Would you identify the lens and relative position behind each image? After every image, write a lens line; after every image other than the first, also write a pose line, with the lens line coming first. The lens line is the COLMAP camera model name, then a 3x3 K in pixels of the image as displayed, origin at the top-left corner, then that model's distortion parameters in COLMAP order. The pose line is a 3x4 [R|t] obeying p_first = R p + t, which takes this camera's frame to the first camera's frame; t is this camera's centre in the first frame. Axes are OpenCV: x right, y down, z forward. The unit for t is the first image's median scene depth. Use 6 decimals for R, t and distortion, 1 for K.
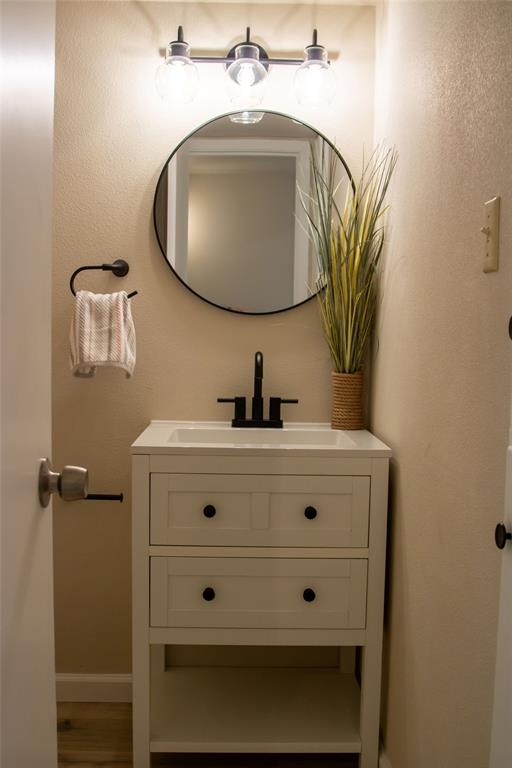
lens RADIAL K [[819.2, 0, 255.4], [0, 819.2, 382.7], [0, 0, 1]] dist [-0.113742, 0.009906]
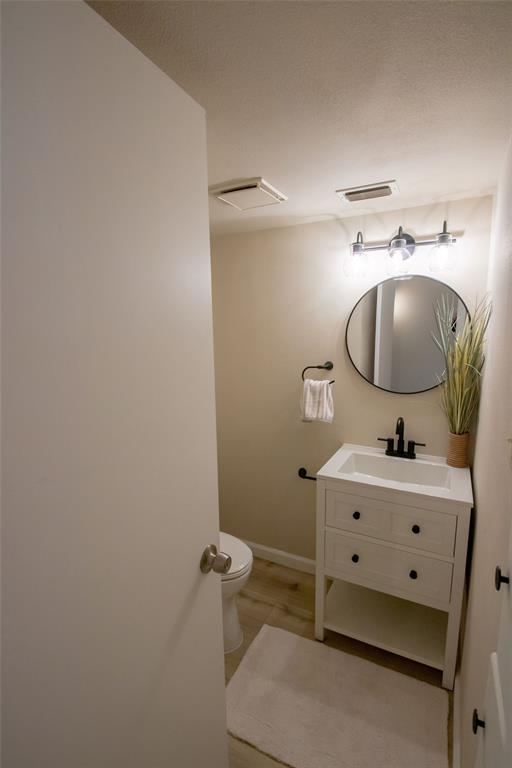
lens RADIAL K [[355.6, 0, 262.1], [0, 355.6, 384.7], [0, 0, 1]] dist [0.002919, -0.019834]
pose [[0.873232, 0.049461, -0.484787, 0.112399], [-0.008285, 0.996199, 0.086715, -0.173576], [0.487234, -0.071706, 0.870323, 0.188969]]
